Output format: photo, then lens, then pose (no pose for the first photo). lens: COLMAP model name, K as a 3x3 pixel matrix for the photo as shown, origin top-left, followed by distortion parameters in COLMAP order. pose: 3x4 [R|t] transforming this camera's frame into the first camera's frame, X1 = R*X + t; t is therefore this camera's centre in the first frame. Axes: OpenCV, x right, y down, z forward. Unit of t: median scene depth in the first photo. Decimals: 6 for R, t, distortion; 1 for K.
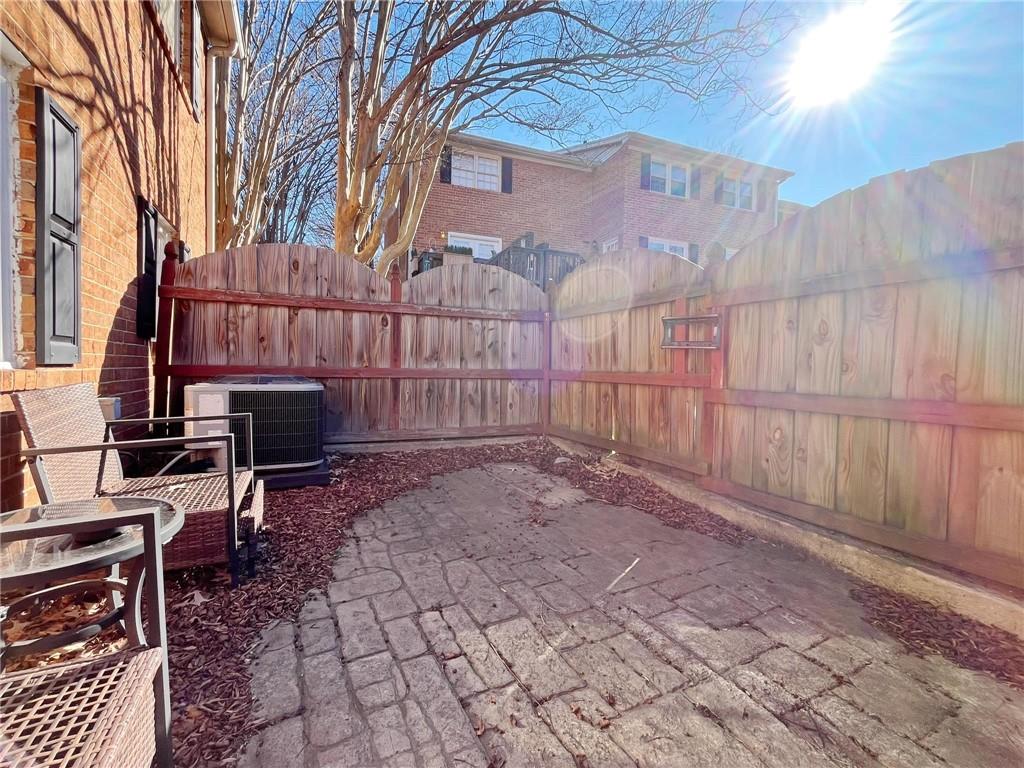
lens RADIAL K [[441.2, 0, 512.0], [0, 441.2, 384.0], [0, 0, 1]] dist [-0.004154, -0.000216]
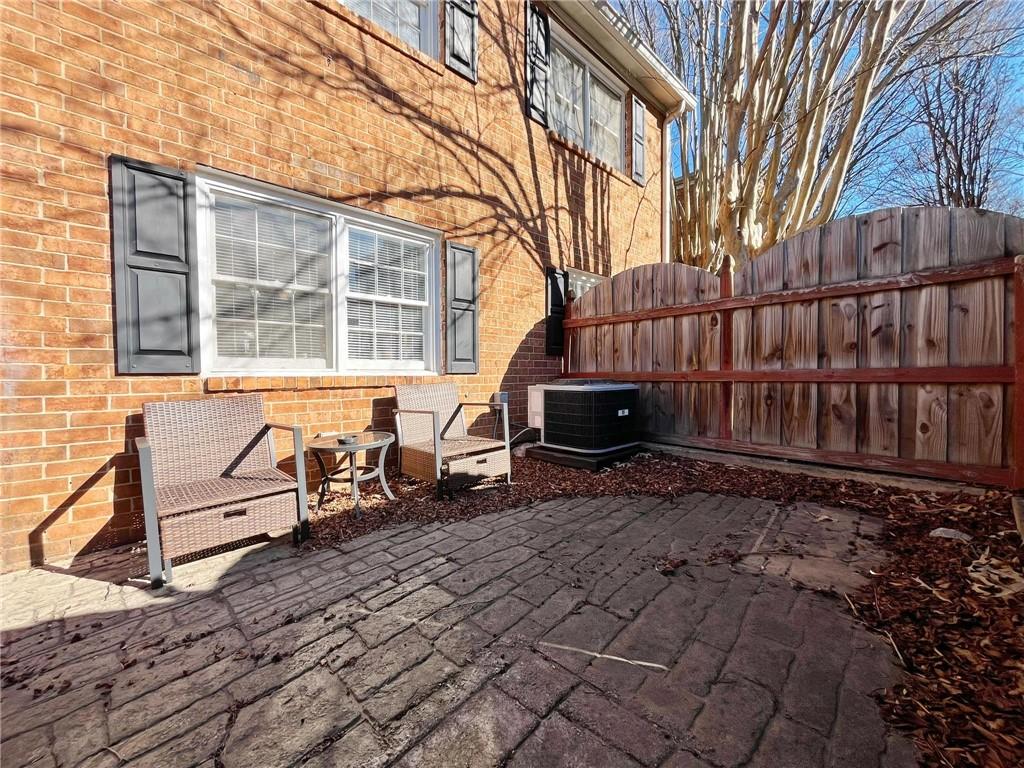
lens RADIAL K [[412.7, 0, 508.8], [0, 412.7, 386.2], [0, 0, 1]] dist [-0.003169, -0.000138]
pose [[0.297749, 0.005548, -0.954628, 0.564179], [-0.020608, 0.999787, -0.000618, 0.007246], [0.954422, 0.019857, 0.297800, 0.452112]]
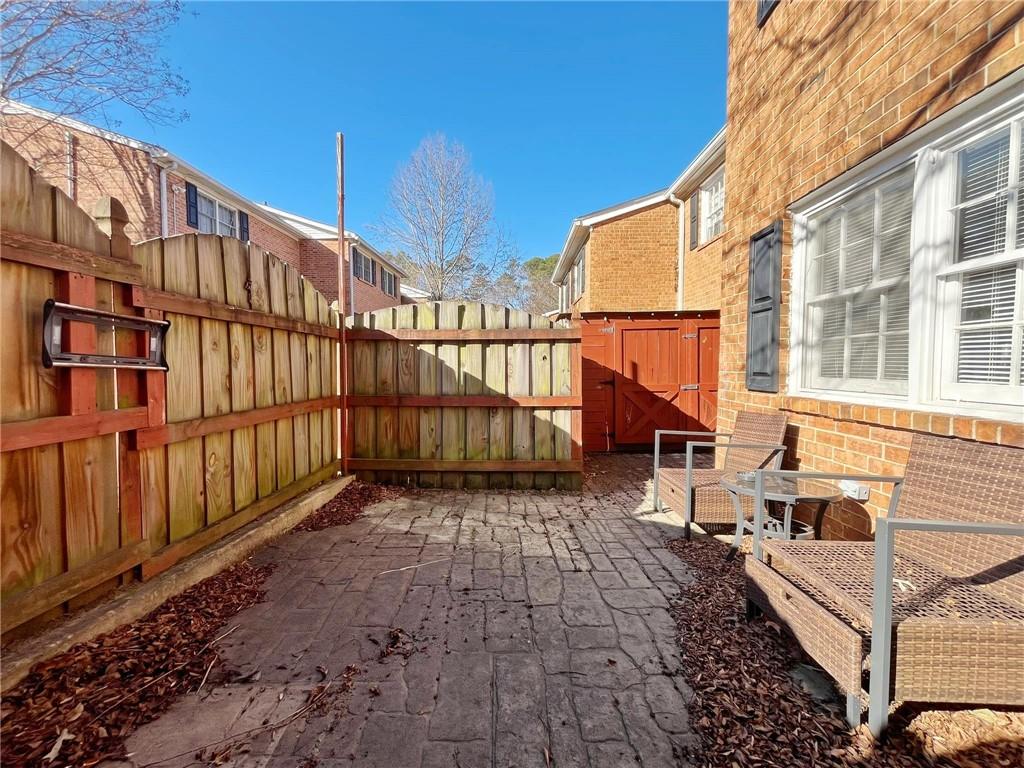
lens RADIAL K [[412.7, 0, 508.8], [0, 412.7, 386.2], [0, 0, 1]] dist [-0.003169, -0.000138]
pose [[-0.888339, -0.045041, 0.456974, -0.310427], [-0.002981, 0.995722, 0.092348, -0.108913], [-0.459179, 0.080674, -0.884673, 1.250933]]
